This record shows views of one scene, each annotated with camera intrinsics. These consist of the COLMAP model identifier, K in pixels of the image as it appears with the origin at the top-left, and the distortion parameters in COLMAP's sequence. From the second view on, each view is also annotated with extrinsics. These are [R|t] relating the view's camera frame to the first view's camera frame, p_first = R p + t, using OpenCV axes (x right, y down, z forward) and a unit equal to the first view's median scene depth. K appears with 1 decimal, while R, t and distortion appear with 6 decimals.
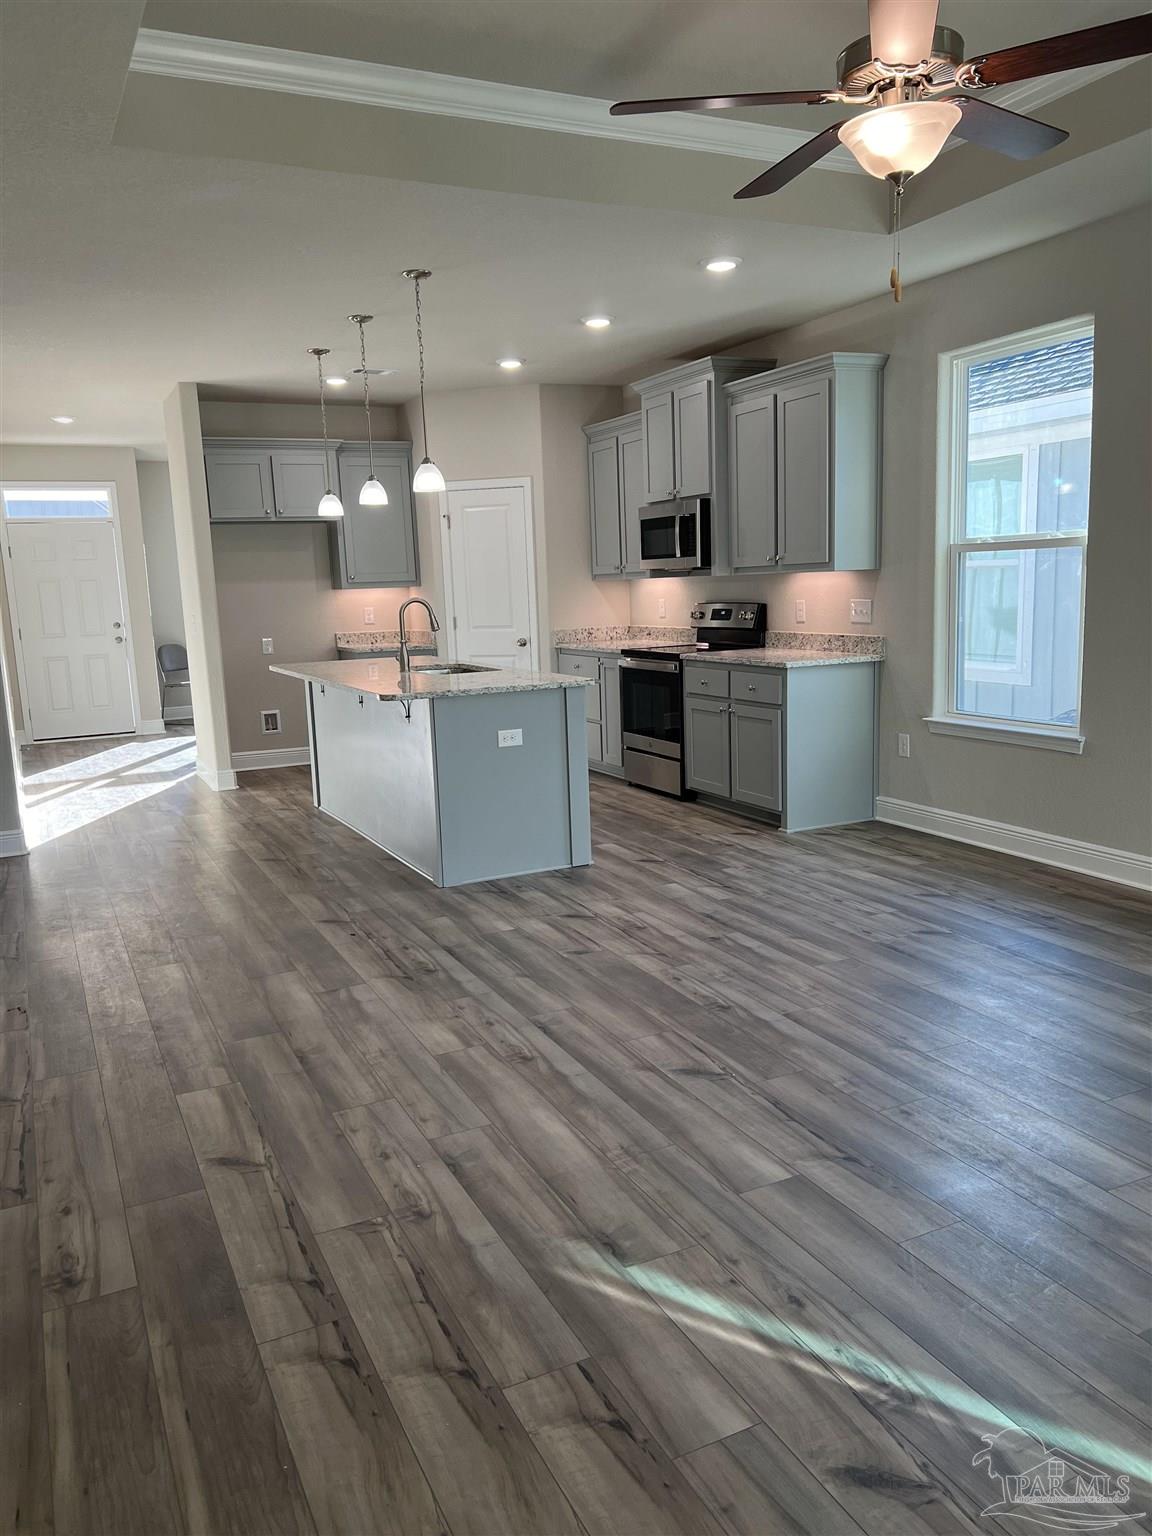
lens RADIAL K [[1151.8, 0, 582.0], [0, 1151.8, 780.0], [0, 0, 1]] dist [0.052844, -0.063711]
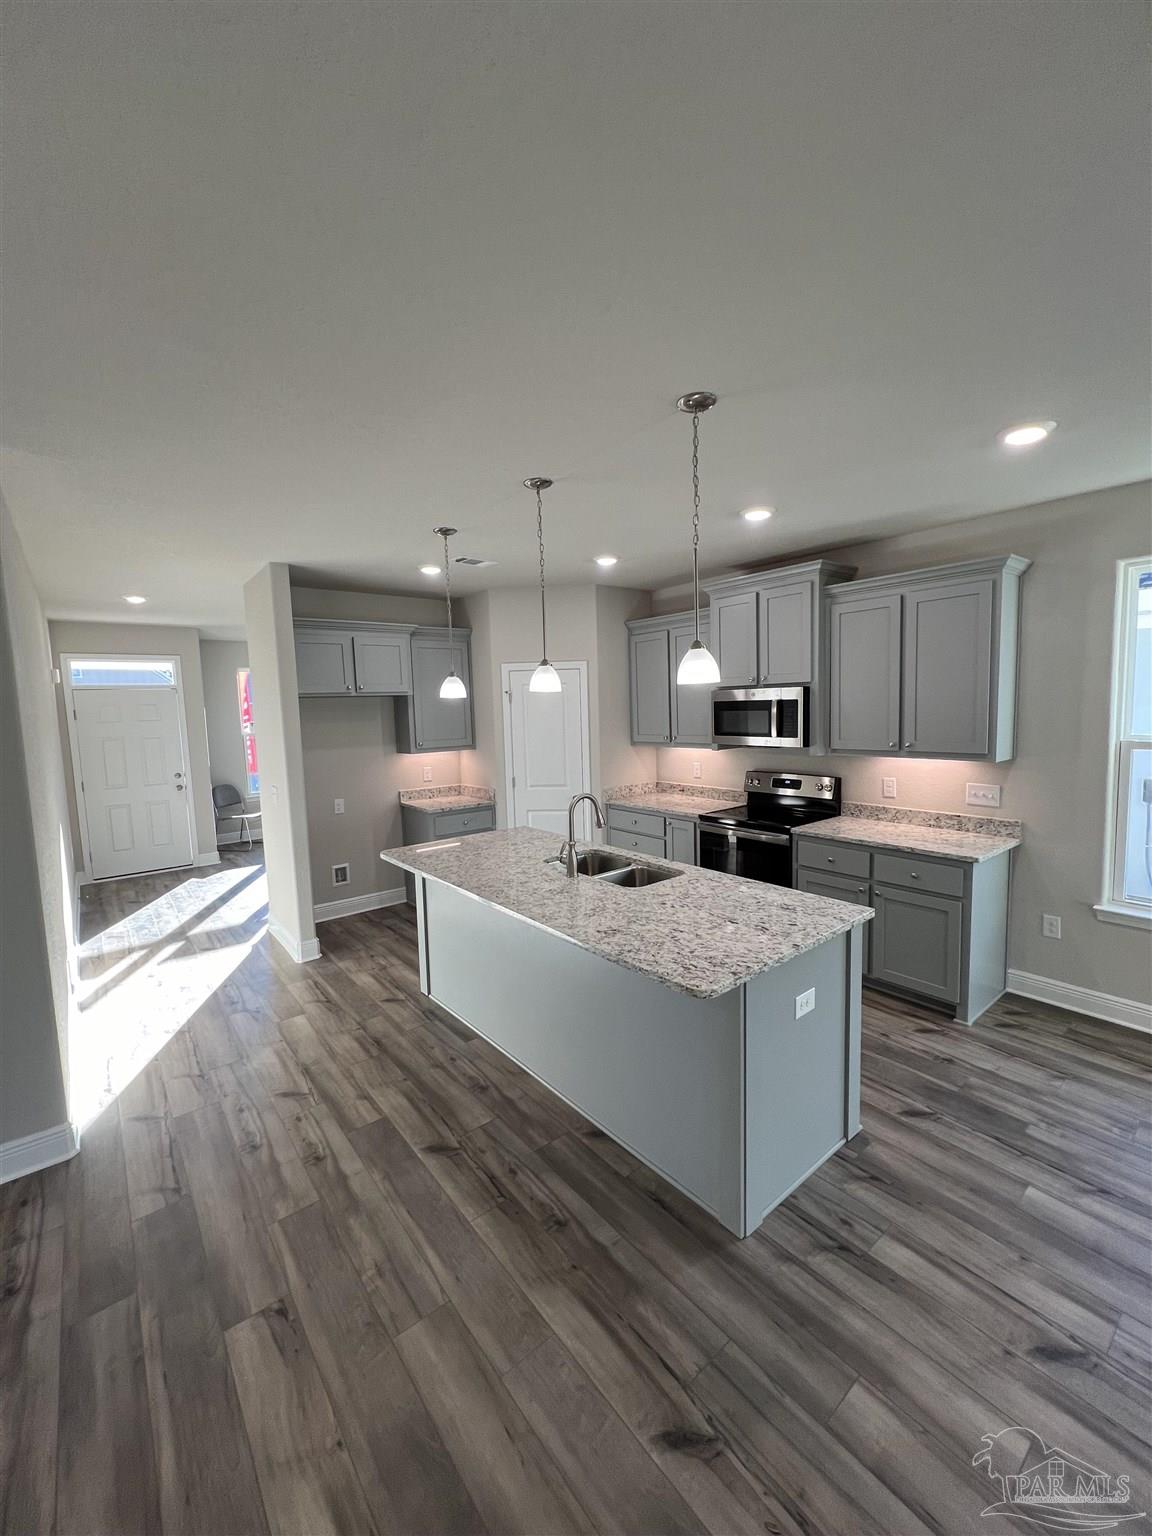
lens RADIAL K [[617.6, 0, 583.8], [0, 617.6, 763.8], [0, 0, 1]] dist [-0.002012, 0.000004]
pose [[0.973895, -0.013623, 0.226588, -0.308984], [0.033177, 0.996021, -0.082714, -0.173452], [-0.224559, 0.088072, 0.970472, 0.652885]]
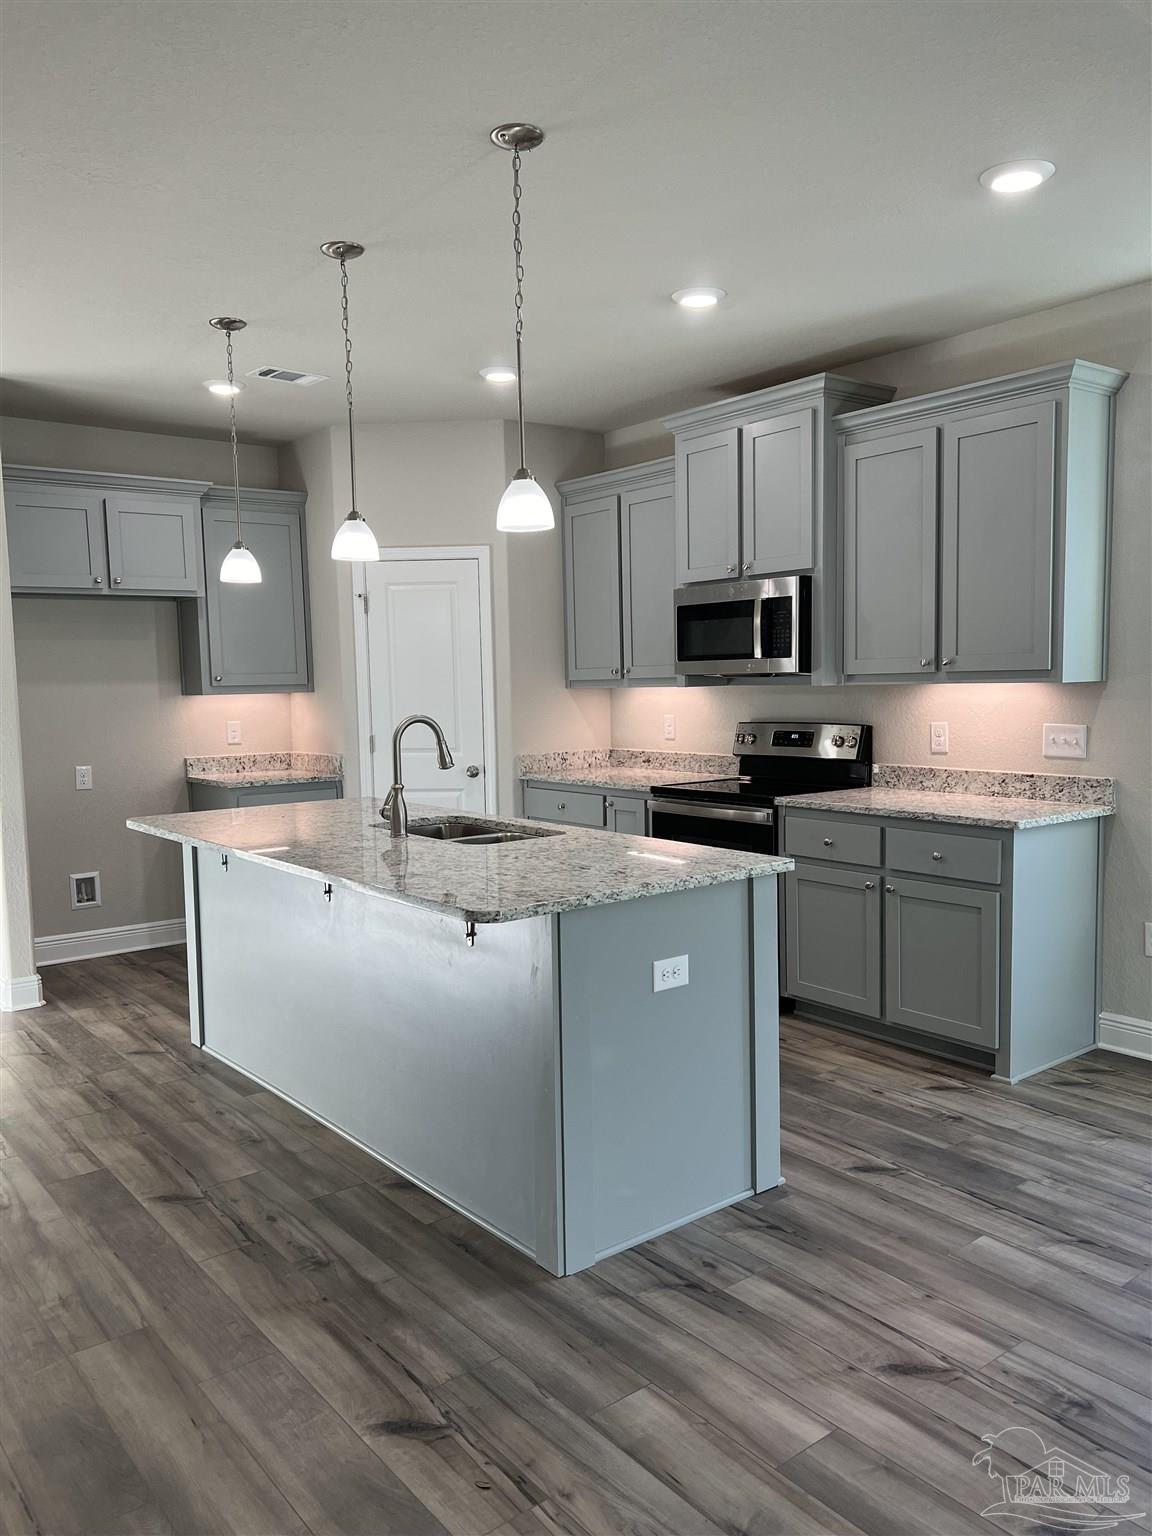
lens RADIAL K [[1151.8, 0, 577.0], [0, 1151.8, 782.4], [0, 0, 1]] dist [0.052844, -0.063711]
pose [[0.977314, -0.003057, 0.211774, -0.233079], [0.021455, 0.996181, -0.084632, -0.086118], [-0.210707, 0.087256, 0.973647, 0.488749]]
